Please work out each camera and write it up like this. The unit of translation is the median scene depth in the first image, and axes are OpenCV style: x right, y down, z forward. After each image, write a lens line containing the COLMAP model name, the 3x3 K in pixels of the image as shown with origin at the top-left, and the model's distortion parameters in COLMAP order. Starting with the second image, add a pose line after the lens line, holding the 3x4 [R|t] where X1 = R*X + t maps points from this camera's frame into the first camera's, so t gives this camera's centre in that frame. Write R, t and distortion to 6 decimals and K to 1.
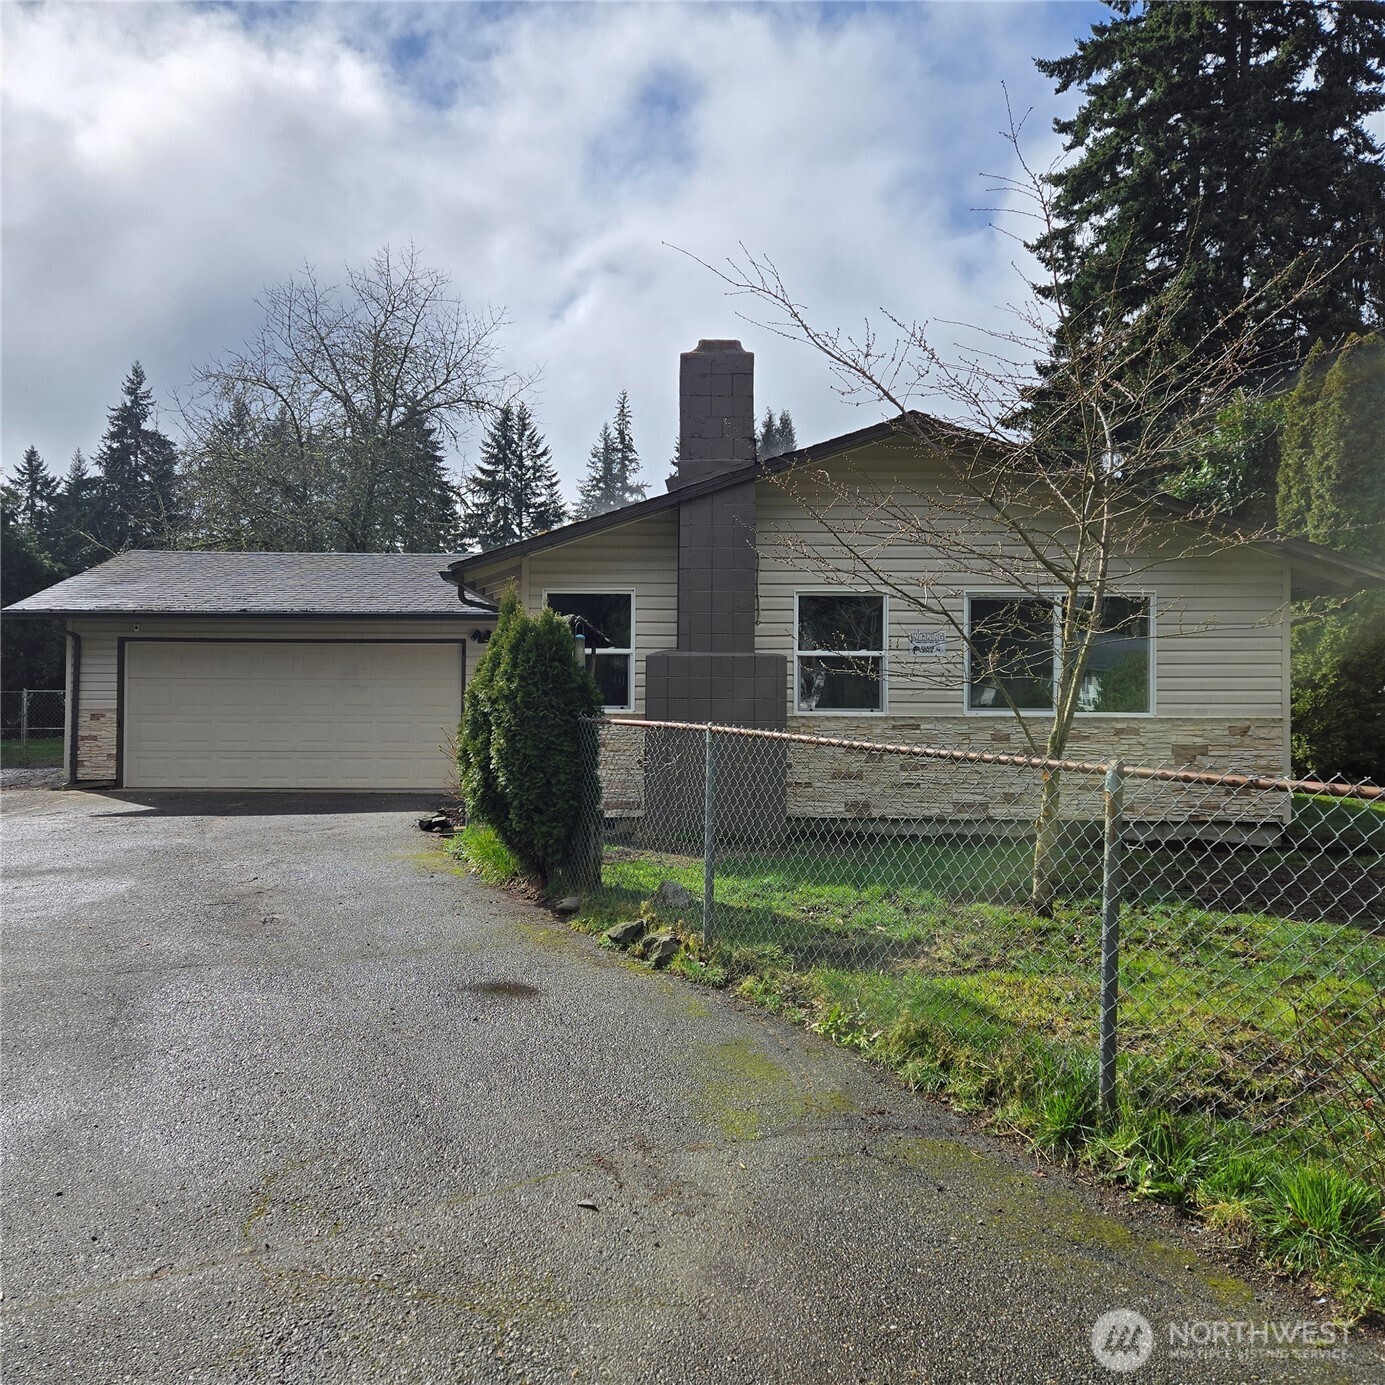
lens RADIAL K [[1194.8, 0, 679.6], [0, 1194.8, 696.5], [0, 0, 1]] dist [0.051382, -0.015399]
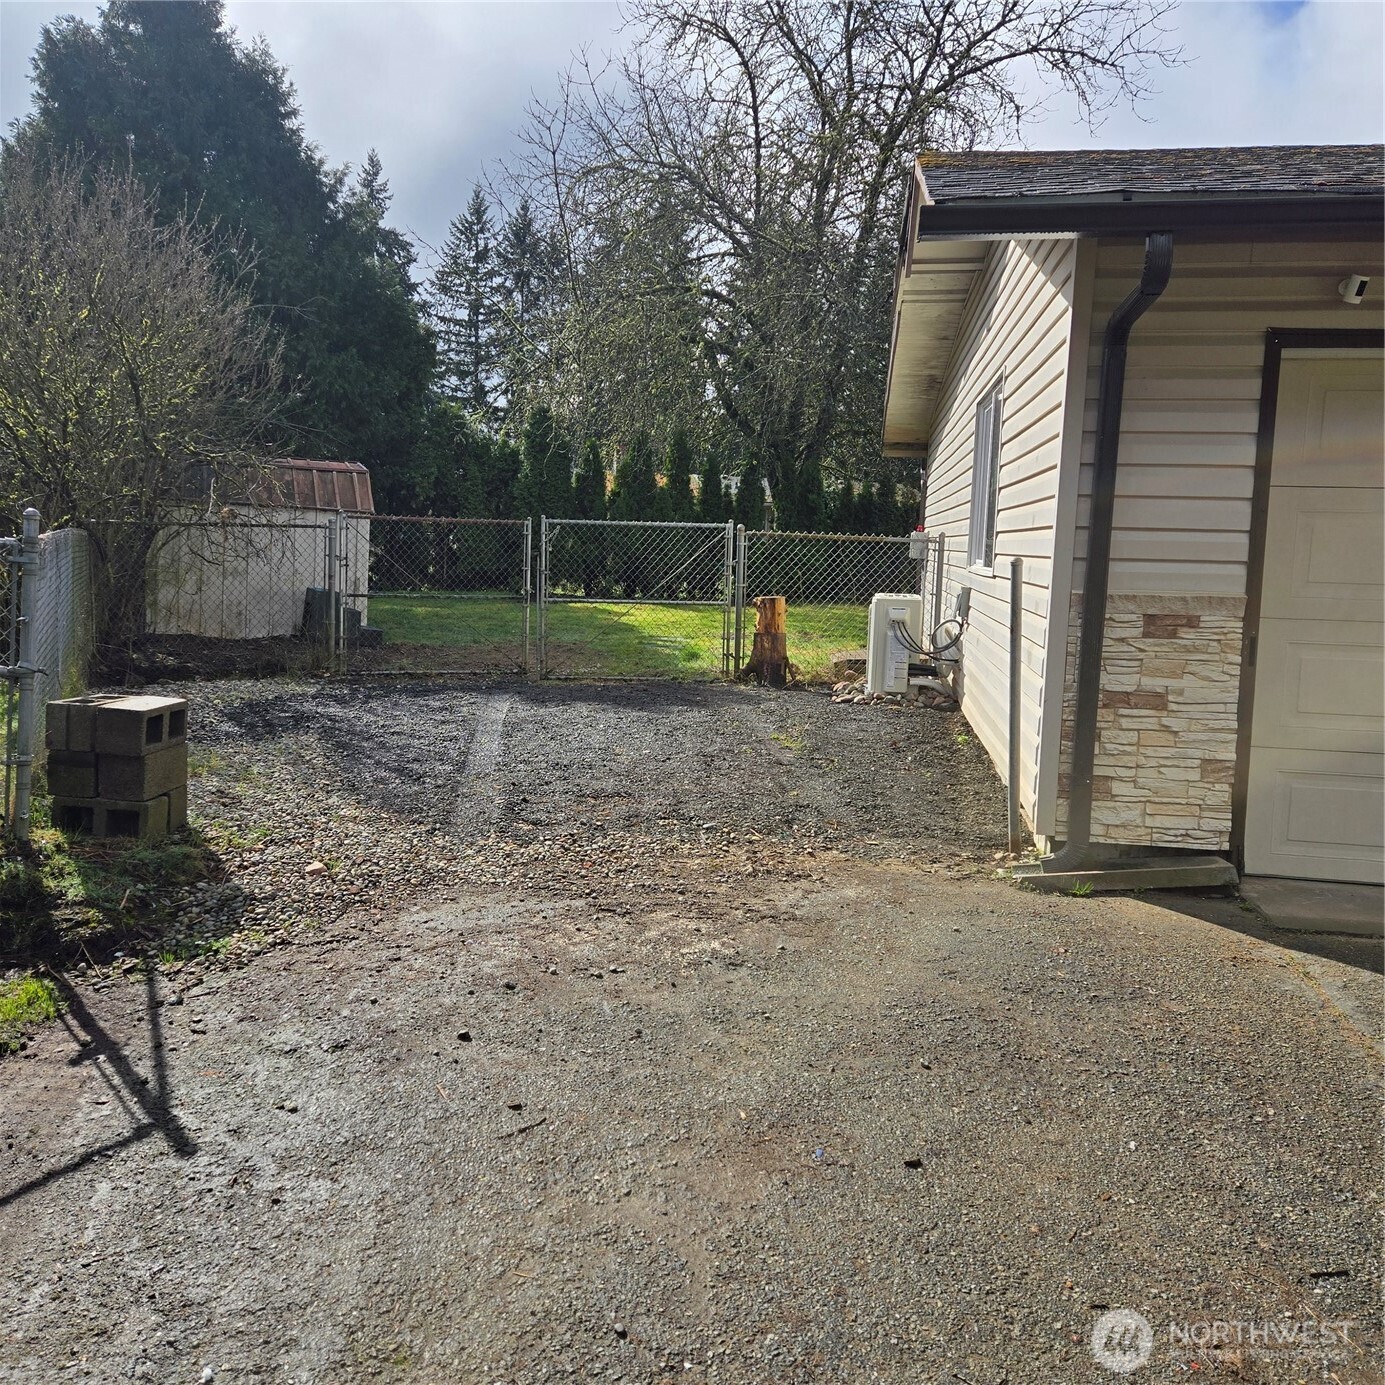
lens RADIAL K [[1194.8, 0, 690.0], [0, 1194.8, 677.7], [0, 0, 1]] dist [0.051382, -0.015399]
pose [[0.990239, 0.040840, -0.133266, -0.553884], [-0.024723, 0.992415, 0.120425, -0.001791], [0.137173, -0.115954, 0.983737, 0.712211]]
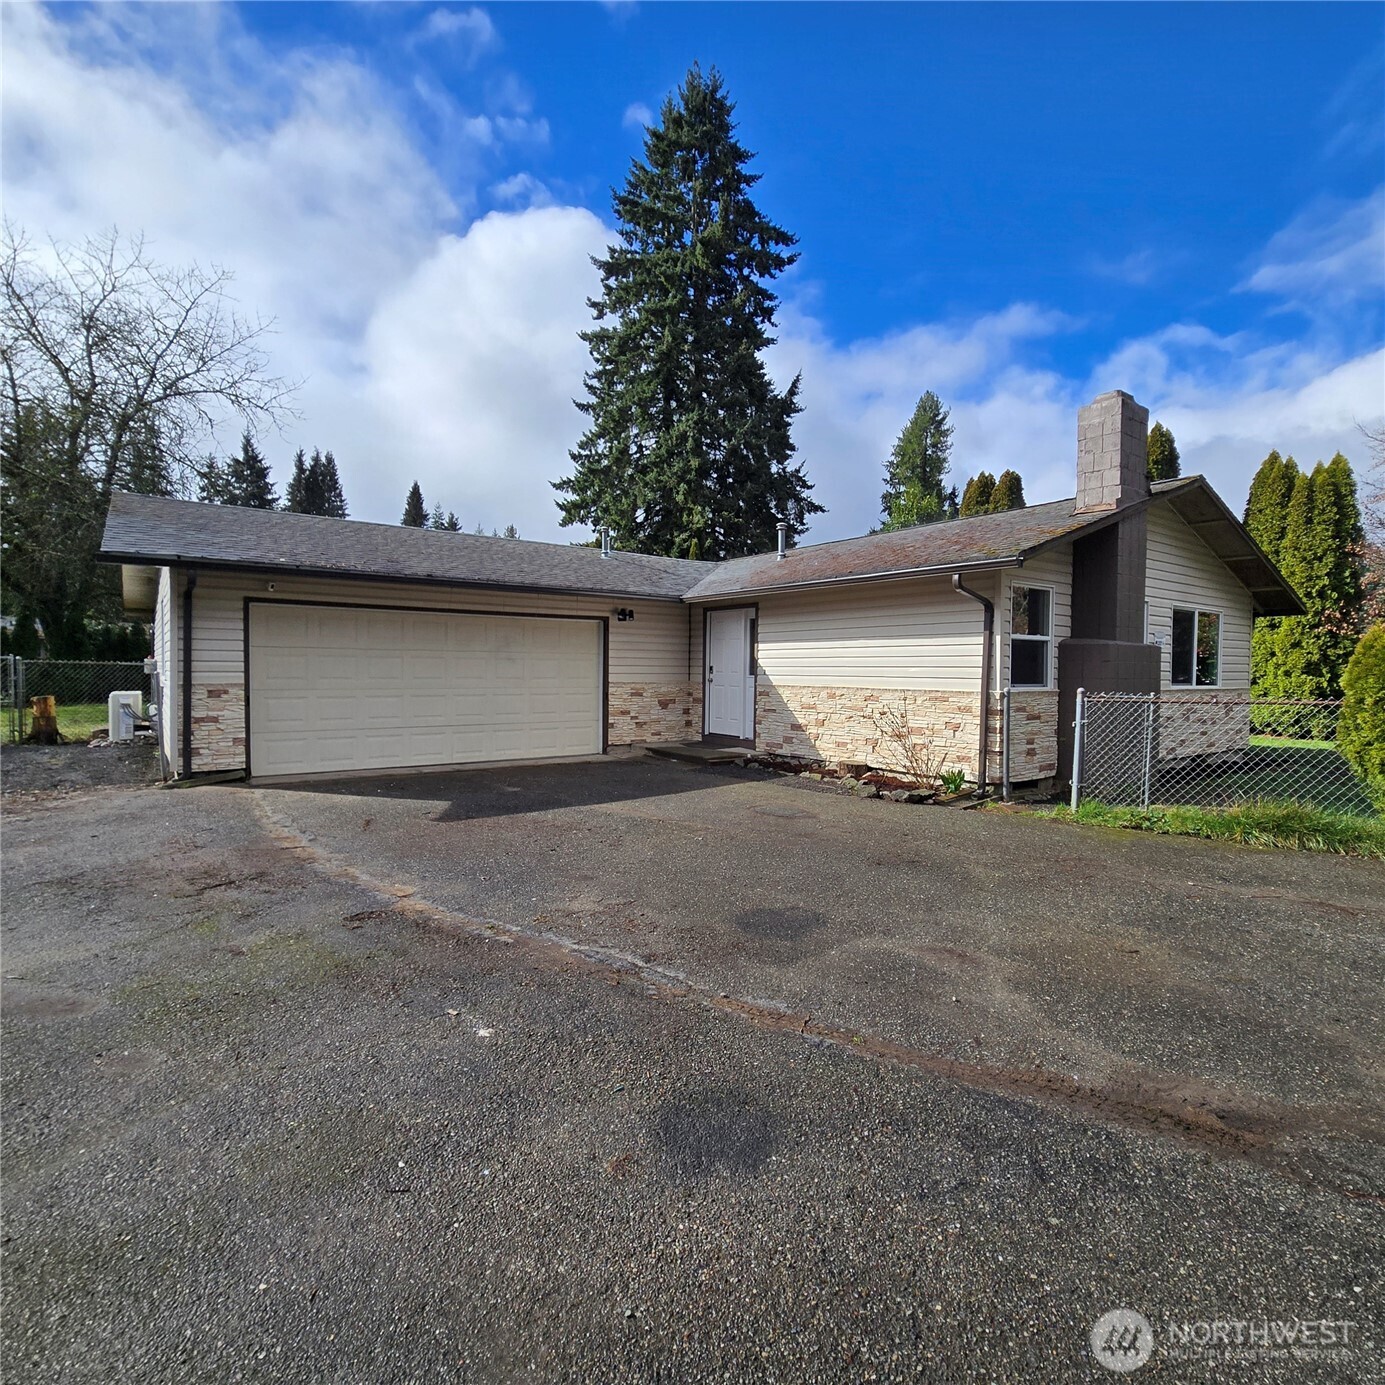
lens RADIAL K [[744.0, 0, 685.6], [0, 744.0, 691.6], [0, 0, 1]] dist [-0.003117, -0.001936]
pose [[0.802877, -0.014331, 0.595972, -0.527032], [-0.009491, 0.999277, 0.036815, -0.005831], [-0.596069, -0.035214, 0.802161, 0.411647]]
